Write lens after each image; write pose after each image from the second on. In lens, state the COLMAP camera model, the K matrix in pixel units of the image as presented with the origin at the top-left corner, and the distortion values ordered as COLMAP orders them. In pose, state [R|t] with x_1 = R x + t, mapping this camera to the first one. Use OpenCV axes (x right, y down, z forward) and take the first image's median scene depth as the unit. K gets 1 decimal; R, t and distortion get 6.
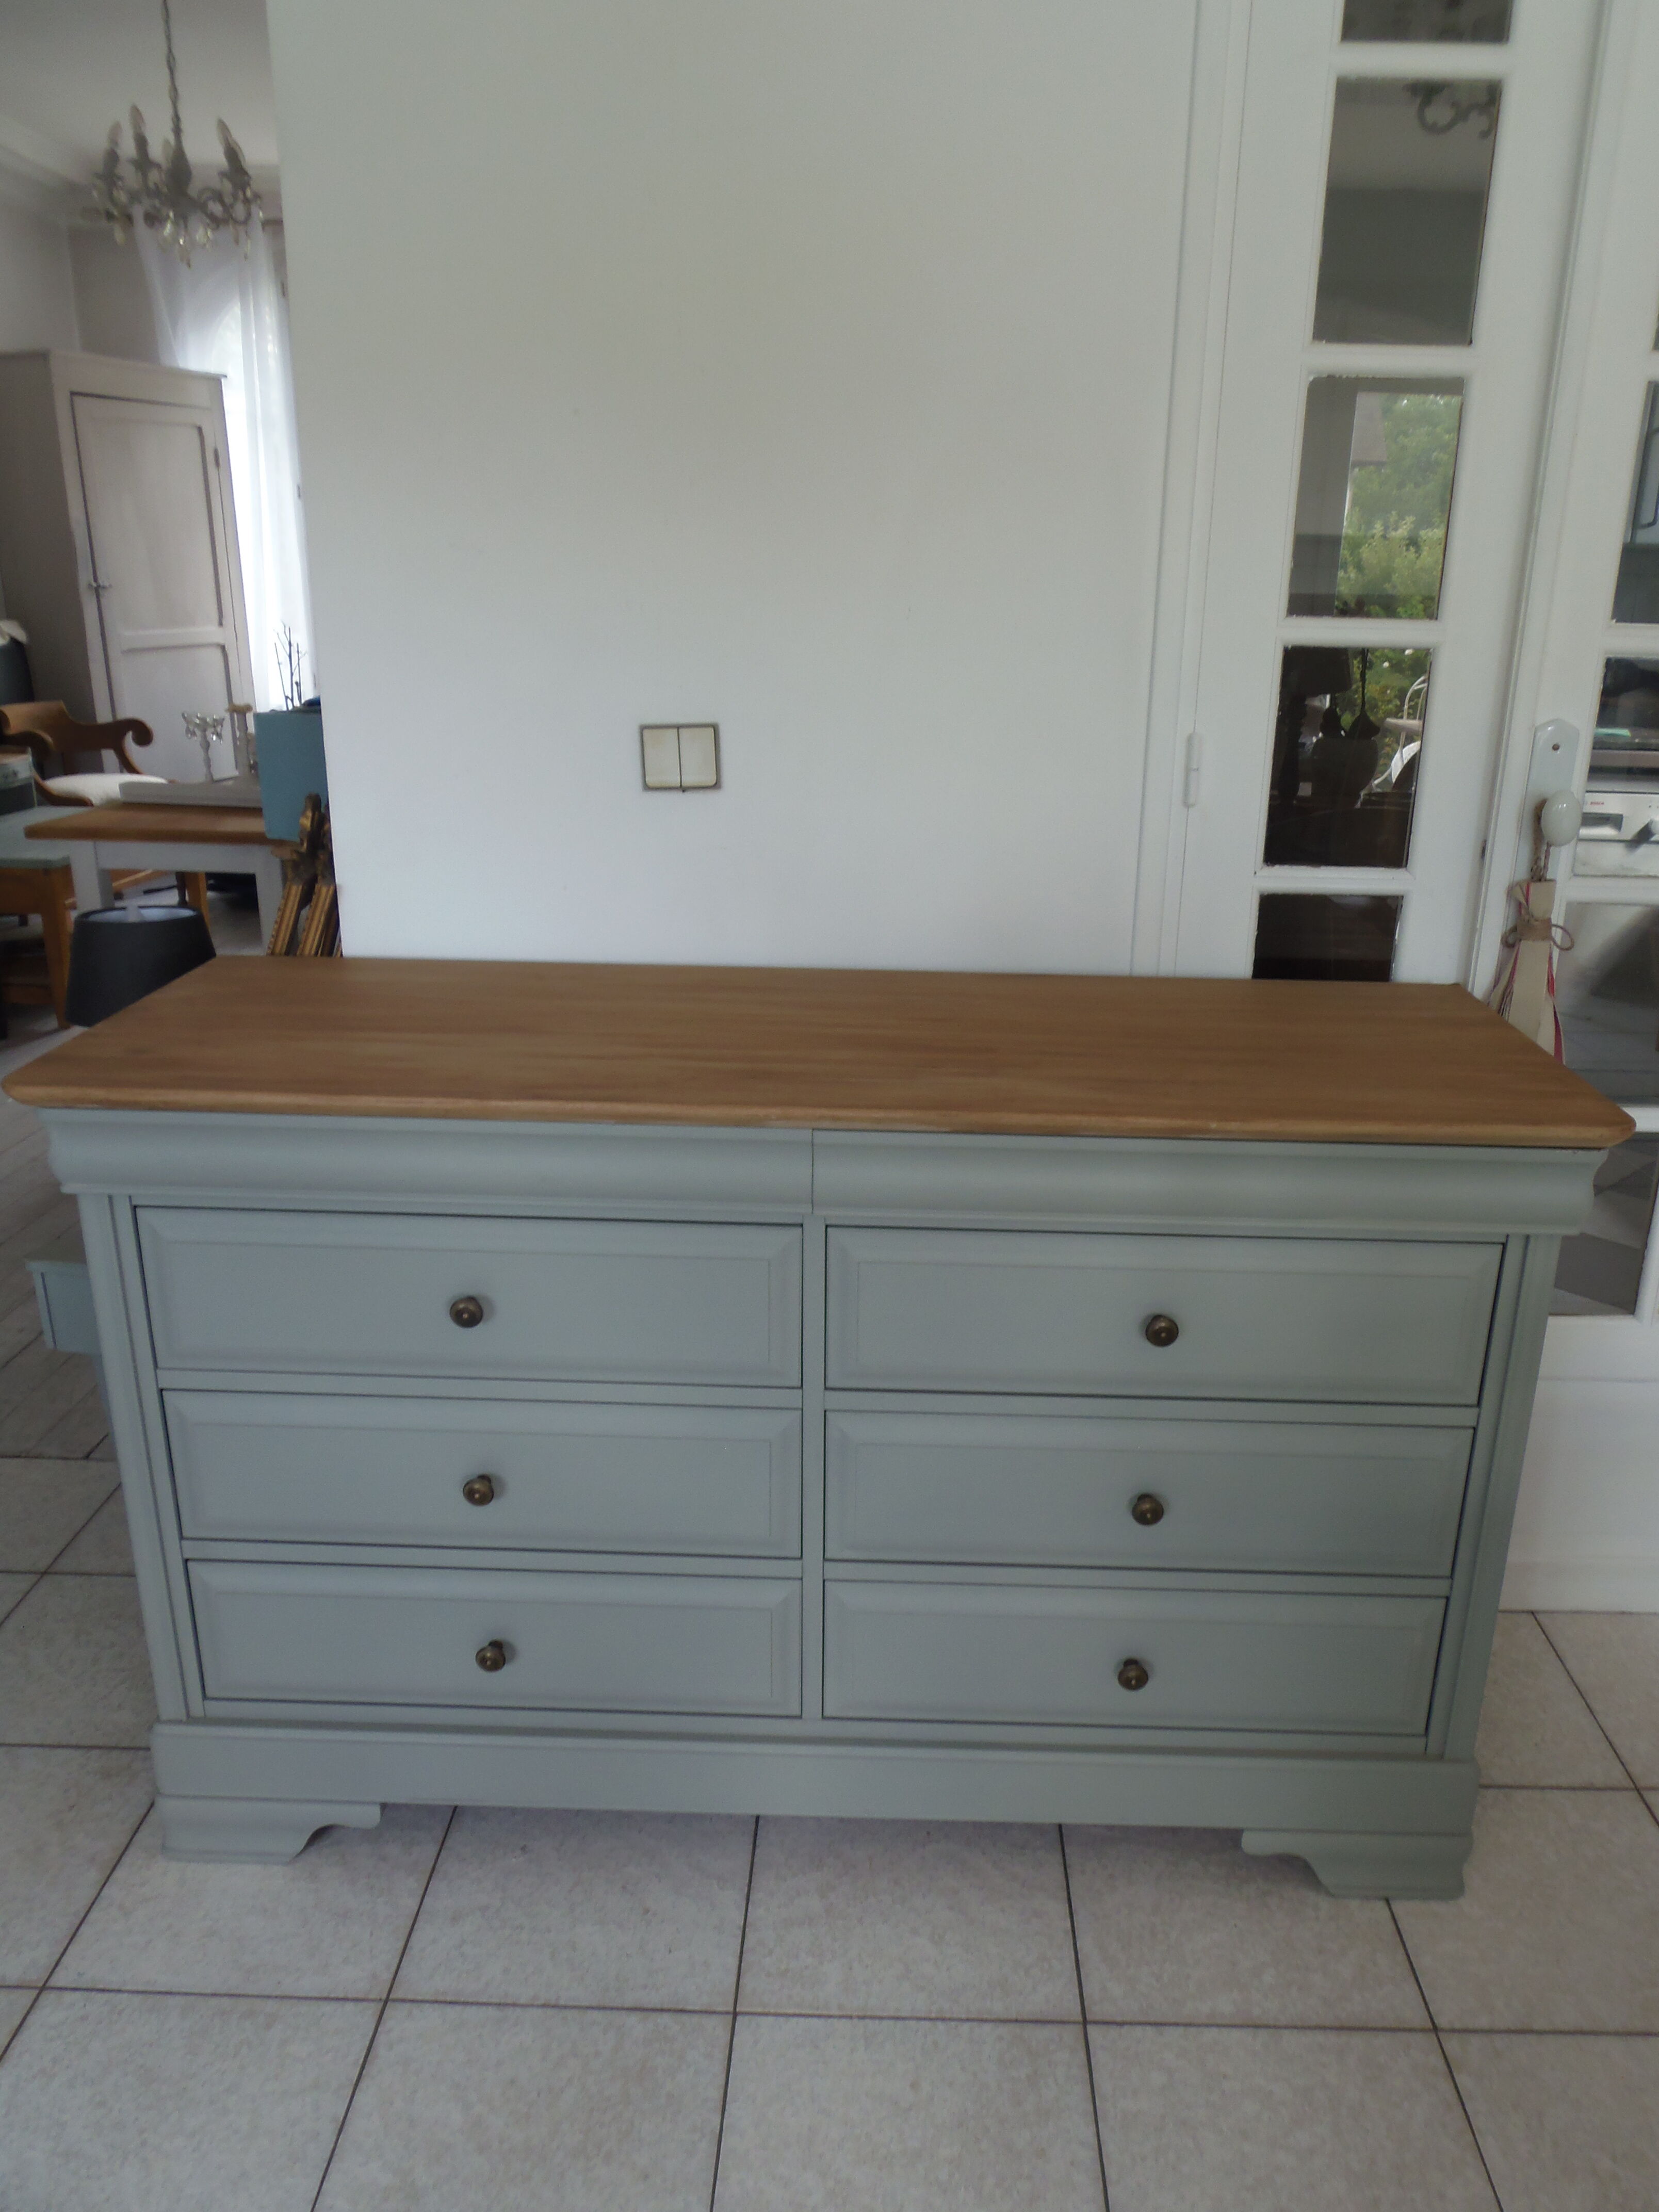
lens RADIAL K [[1607.5, 0, 886.2], [0, 1607.5, 1122.3], [0, 0, 1]] dist [-0.001666, -0.009801]
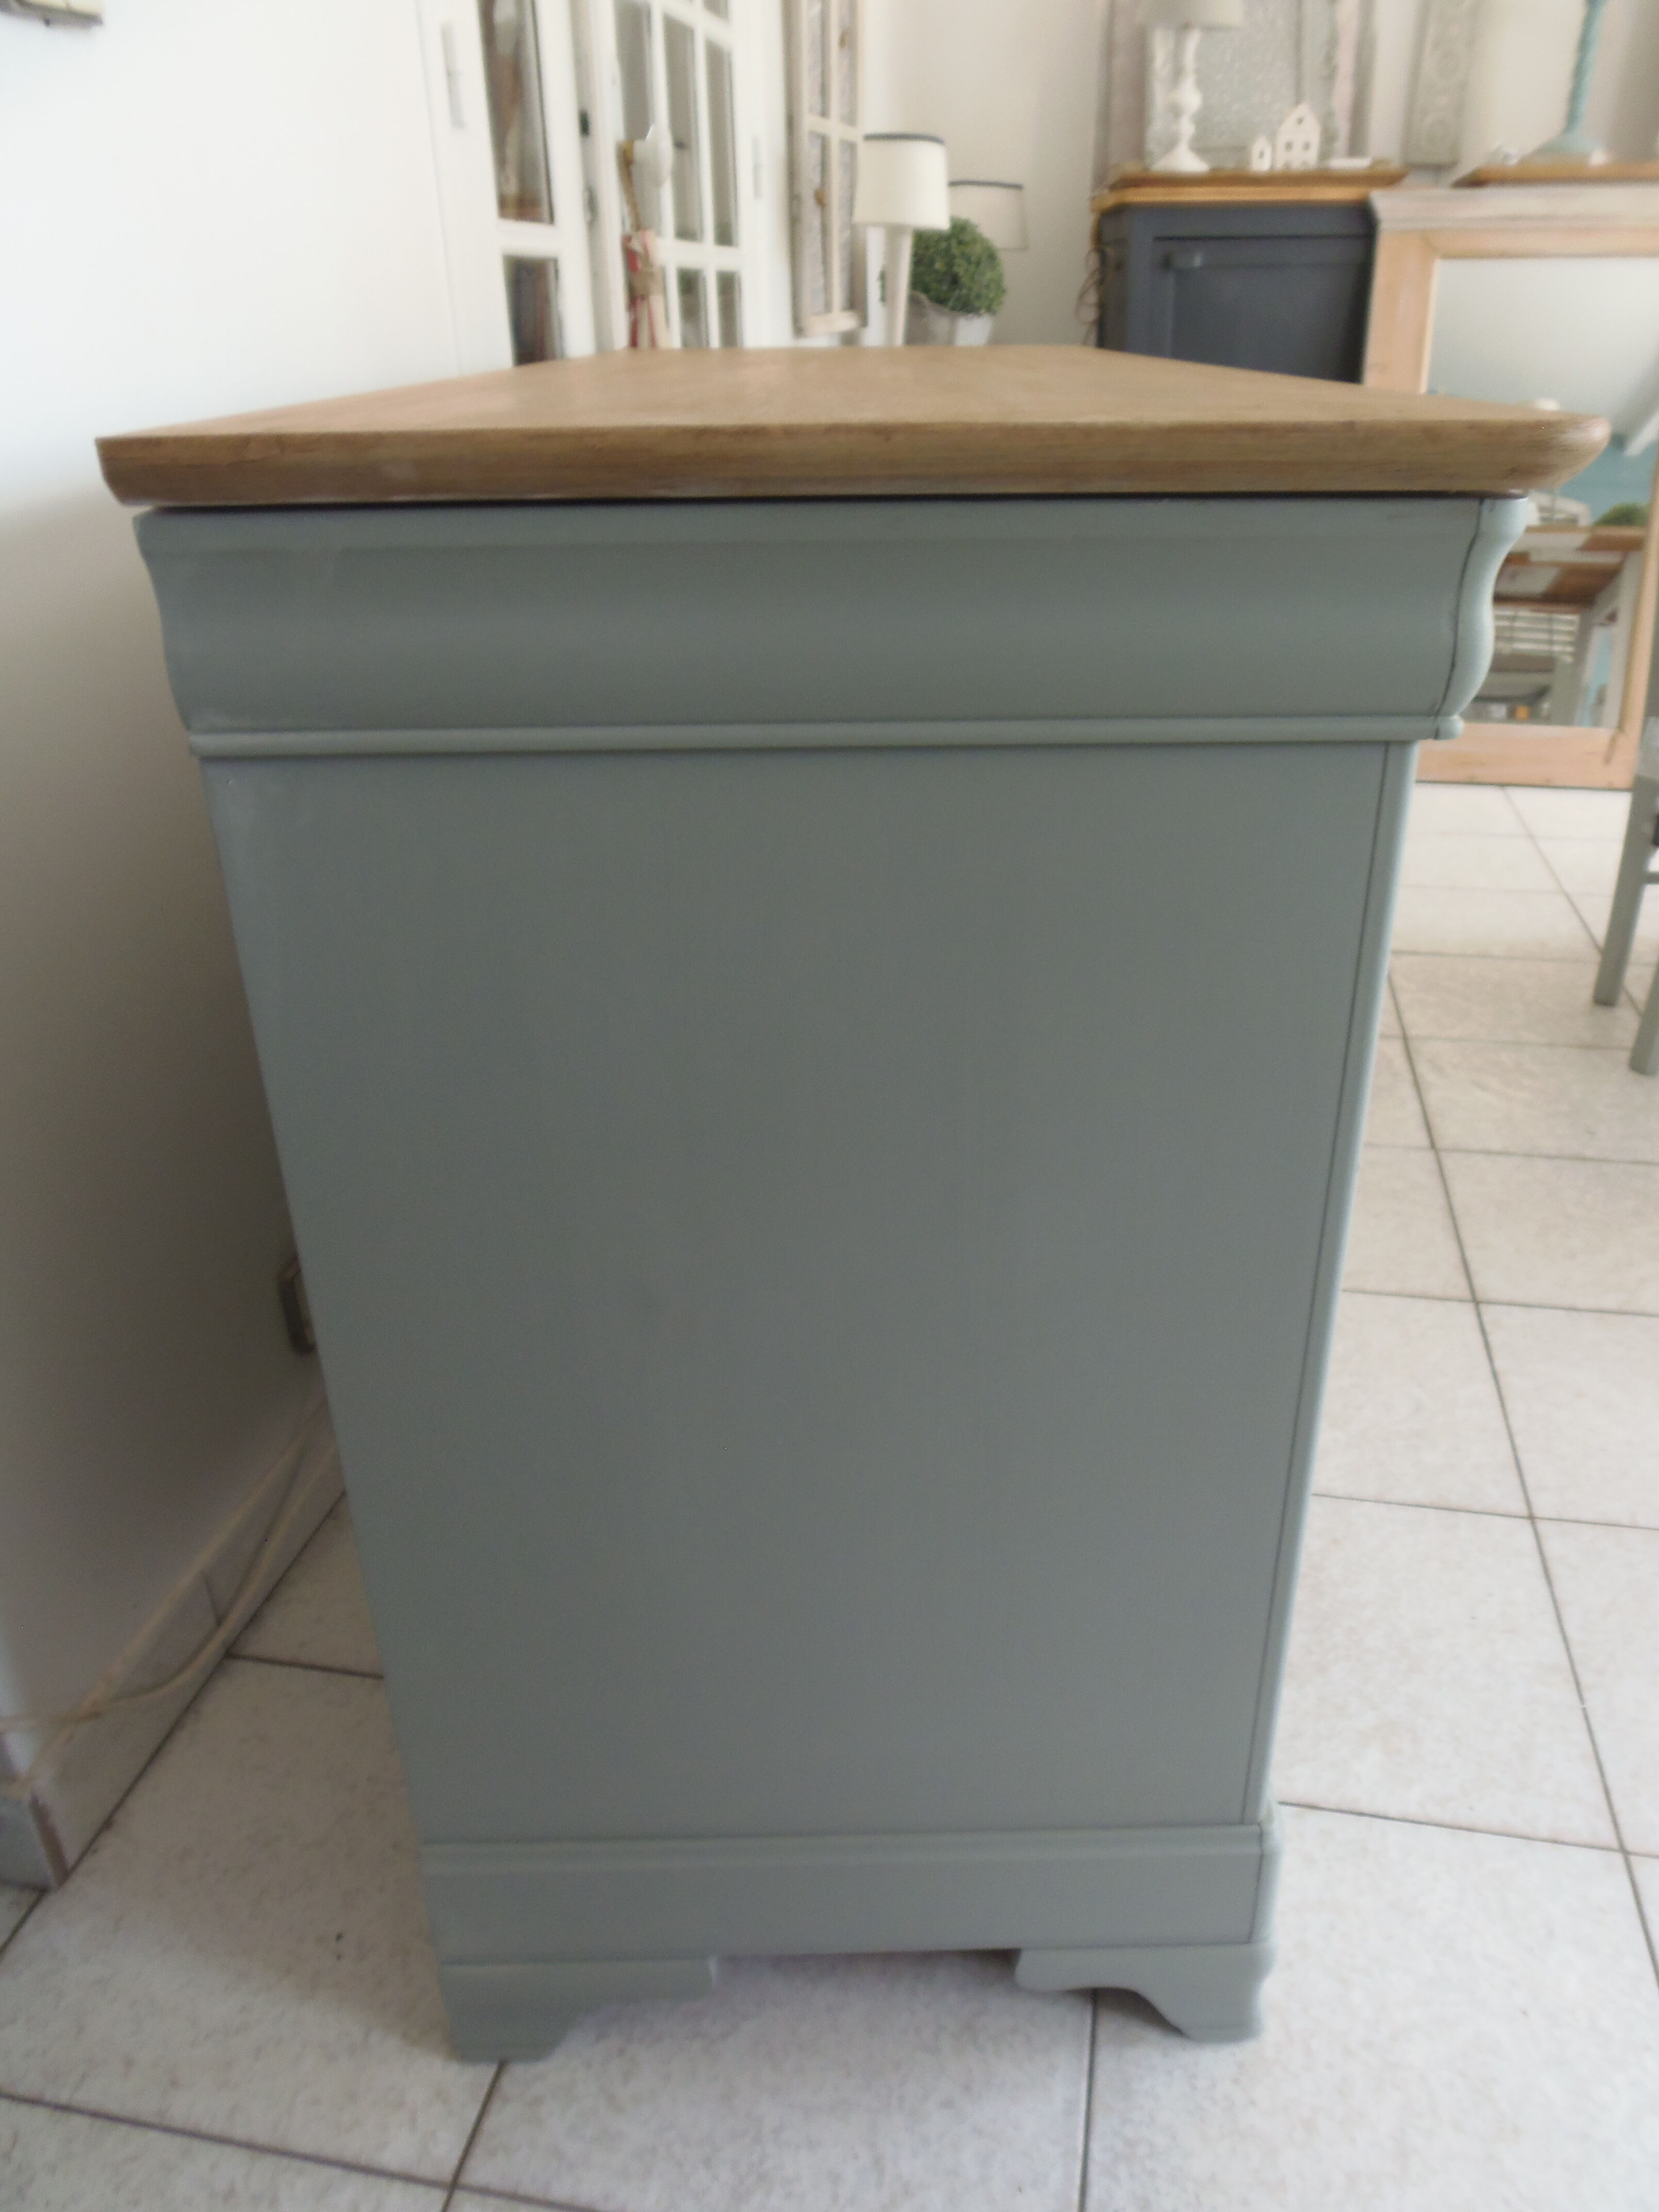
lens RADIAL K [[1607.5, 0, 868.7], [0, 1607.5, 1107.8], [0, 0, 1]] dist [-0.001666, -0.009801]
pose [[0.173066, -0.455591, 0.873204, -0.759643], [0.333905, 0.861218, 0.383159, -0.018501], [-0.926583, 0.225255, 0.301172, 0.757287]]
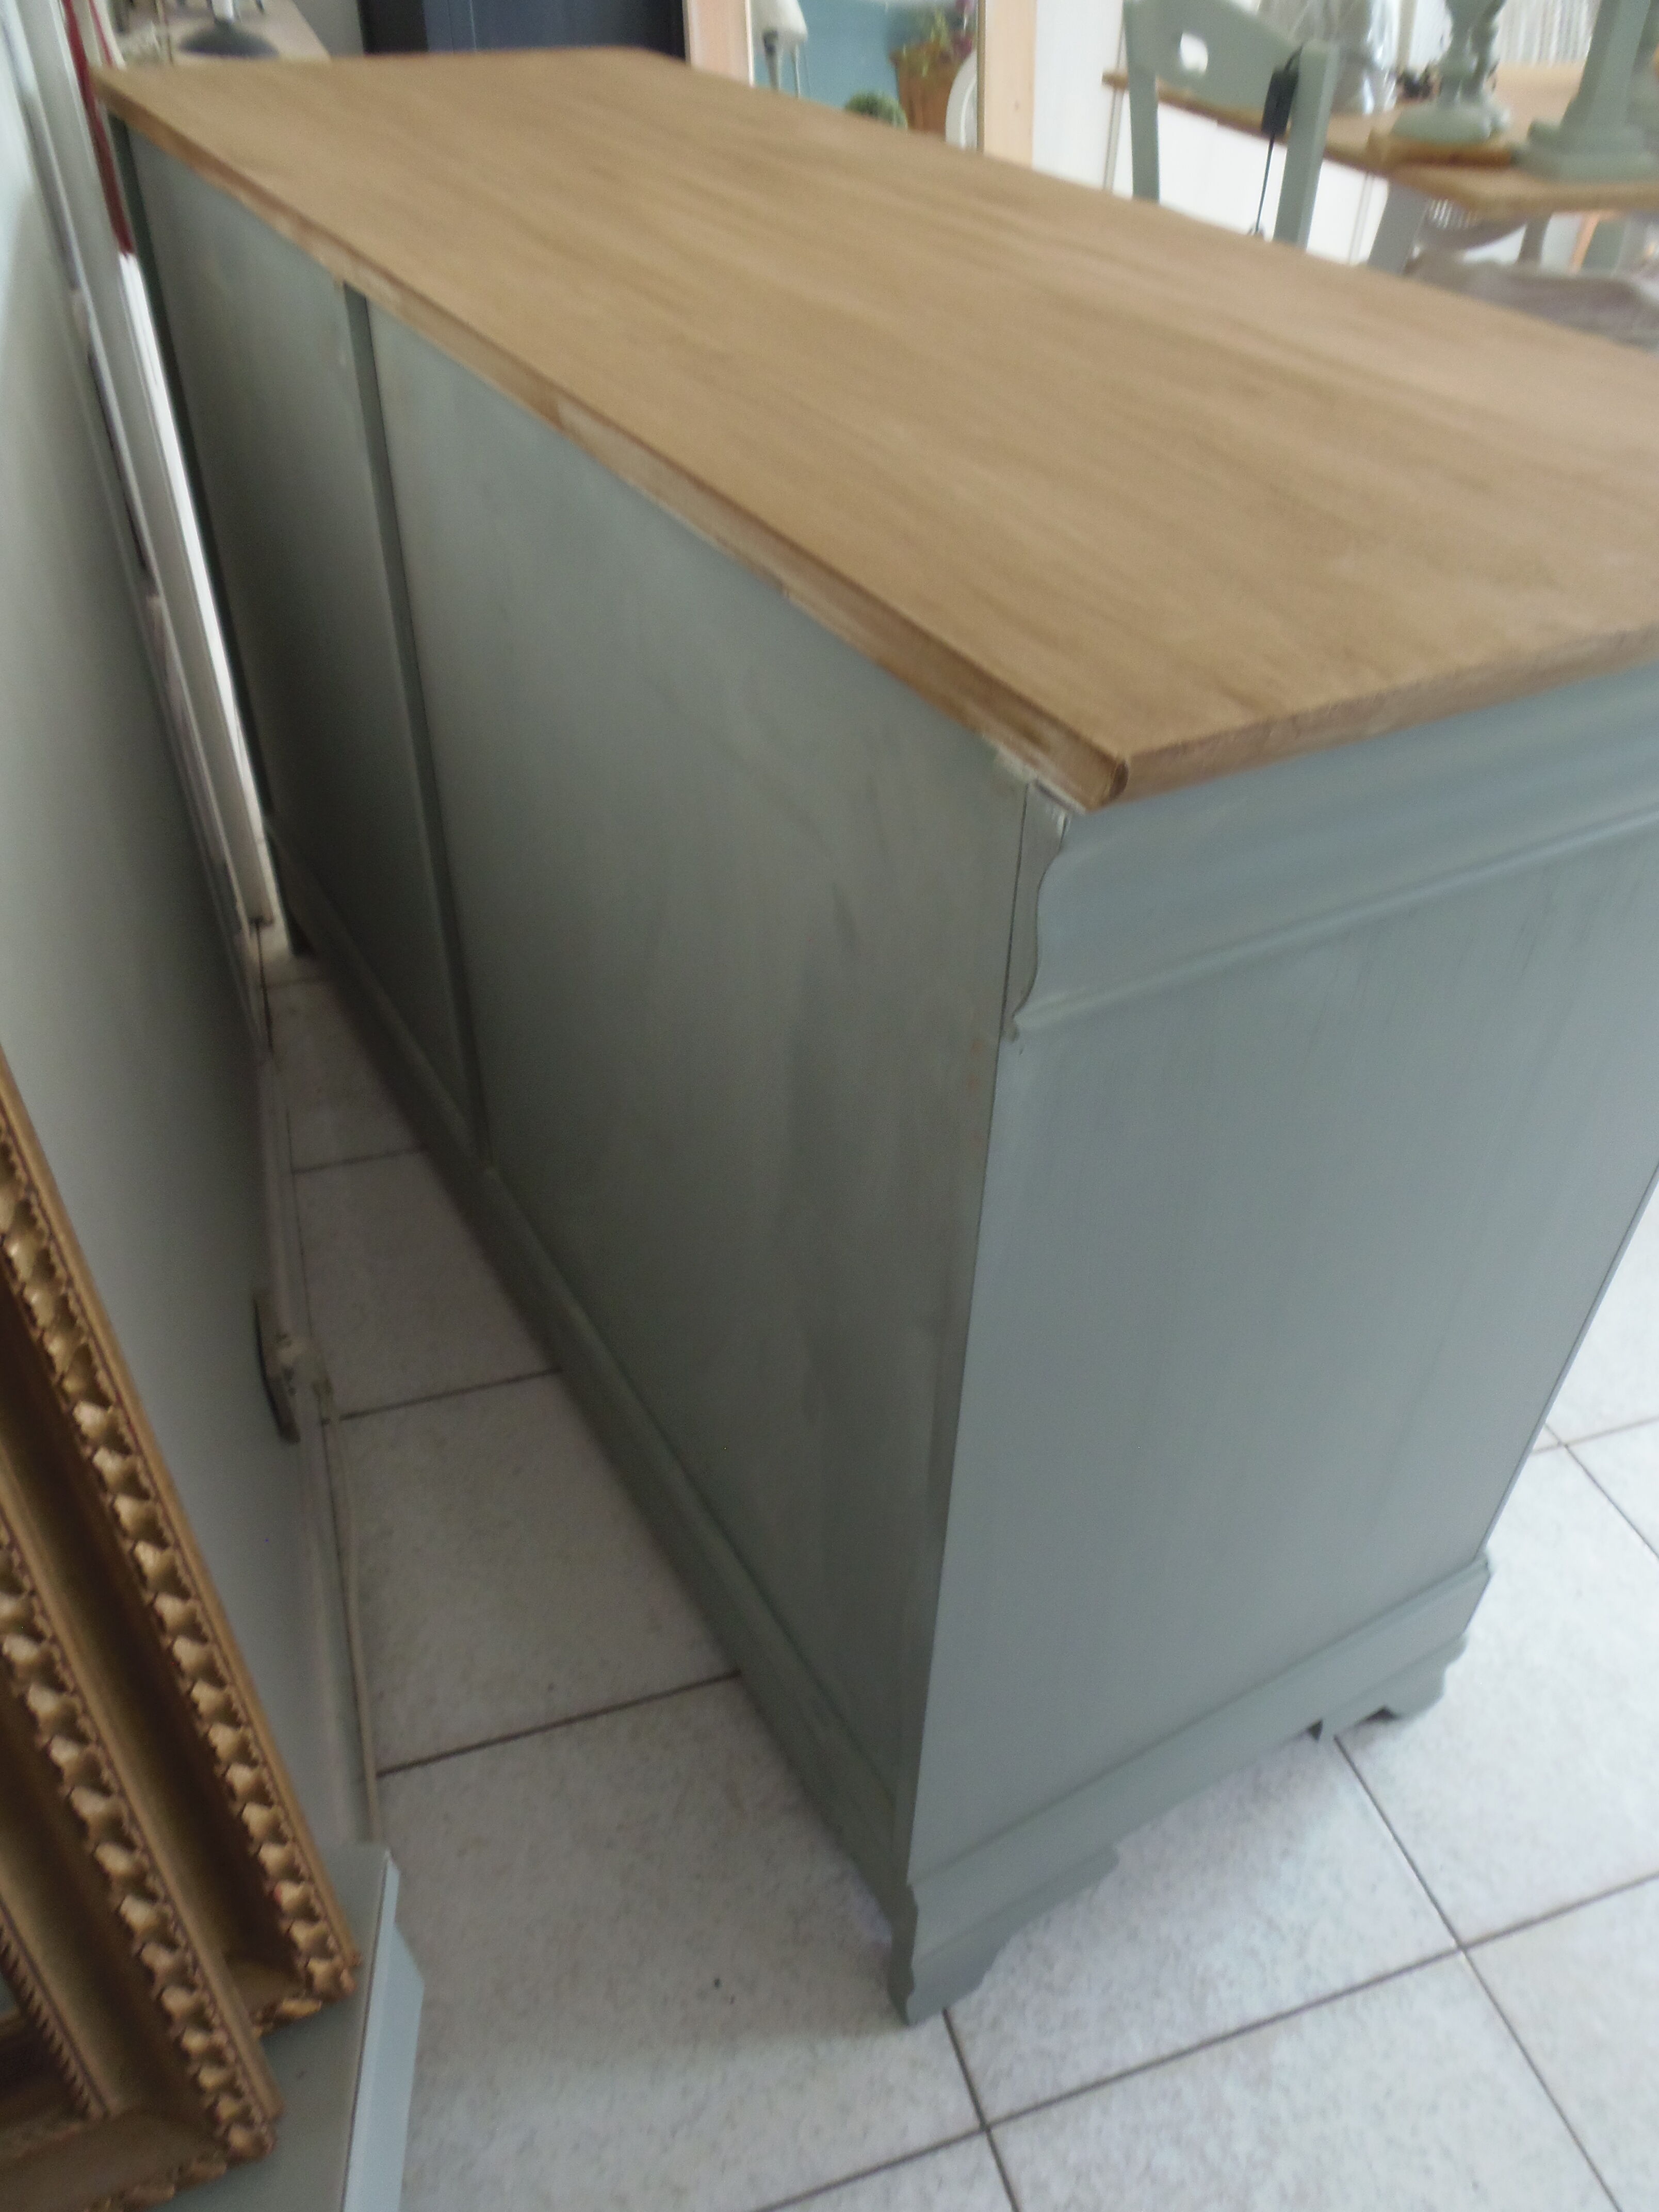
lens RADIAL K [[1607.5, 0, 848.1], [0, 1607.5, 1118.9], [0, 0, 1]] dist [-0.001666, -0.009801]
pose [[-0.325666, -0.608274, 0.723840, -0.665517], [0.271486, 0.673176, 0.687844, -0.203778], [-0.905669, 0.420520, -0.054092, 1.042374]]
